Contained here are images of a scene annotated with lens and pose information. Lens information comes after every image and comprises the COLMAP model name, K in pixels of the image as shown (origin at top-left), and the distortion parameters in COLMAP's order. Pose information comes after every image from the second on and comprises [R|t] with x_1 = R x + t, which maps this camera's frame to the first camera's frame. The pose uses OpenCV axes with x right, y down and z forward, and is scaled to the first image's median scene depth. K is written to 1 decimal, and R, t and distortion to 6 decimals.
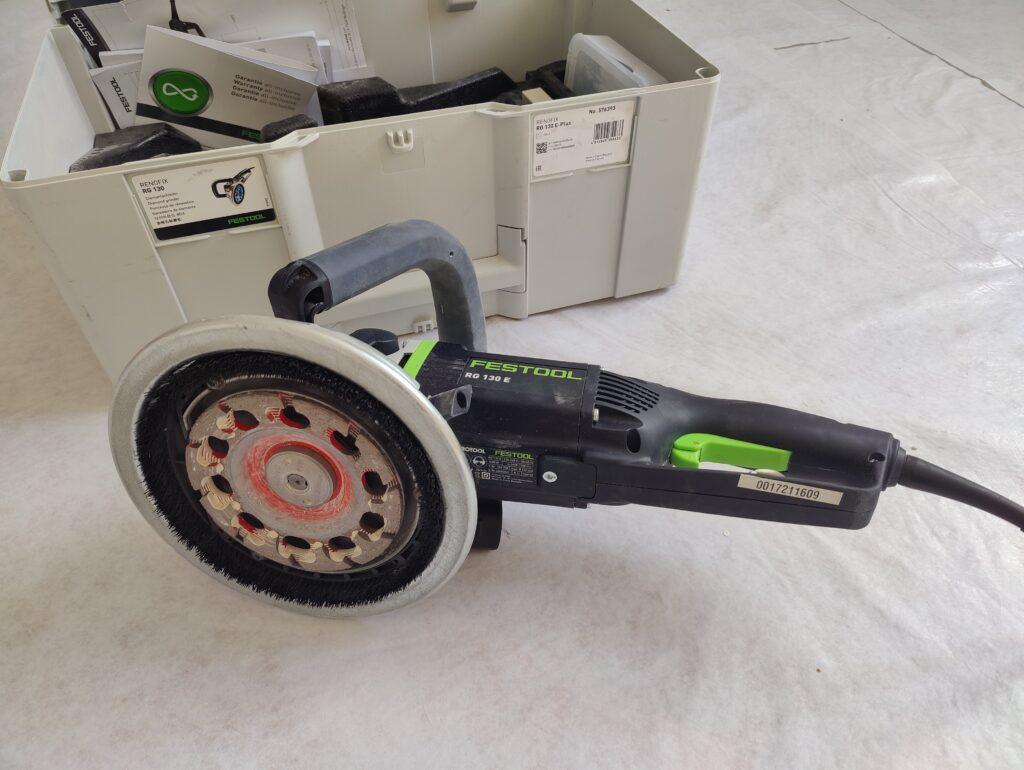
lens RADIAL K [[703.0, 0, 512.0], [0, 703.0, 385.0], [0, 0, 1]] dist [0.029678, -0.054471]
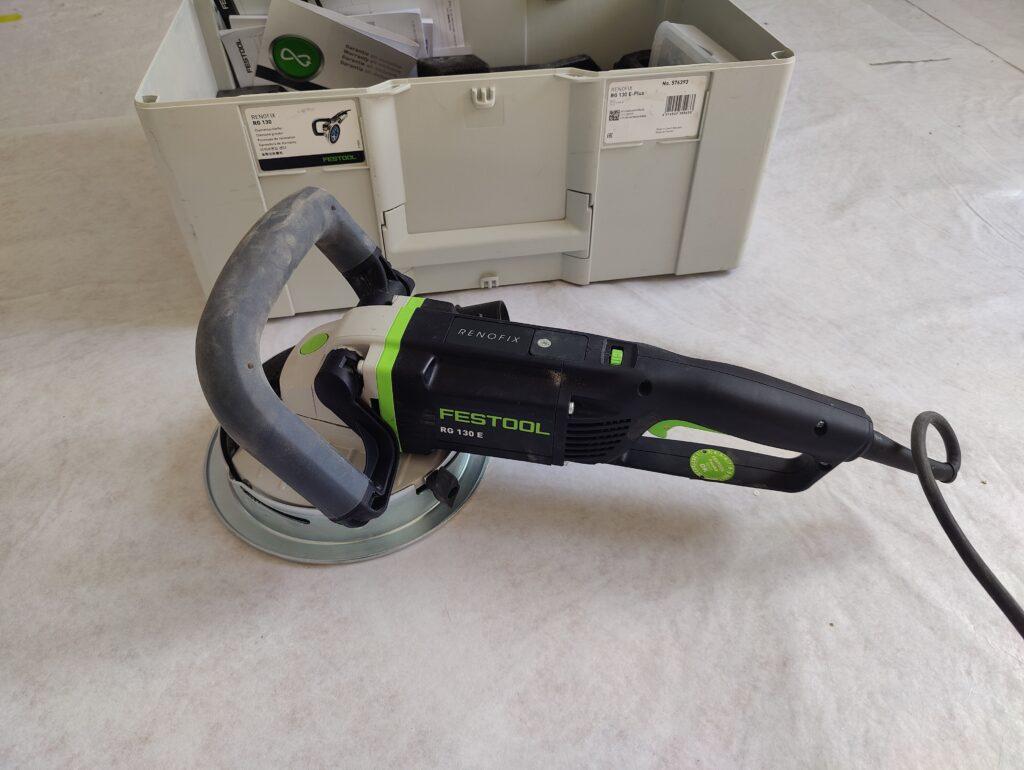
lens RADIAL K [[703.0, 0, 512.0], [0, 703.0, 385.0], [0, 0, 1]] dist [0.029678, -0.054471]
pose [[0.989163, 0.100764, -0.106784, 0.044362], [-0.104282, 0.994157, -0.027873, 0.114585], [0.103352, 0.038707, 0.993891, -0.057459]]
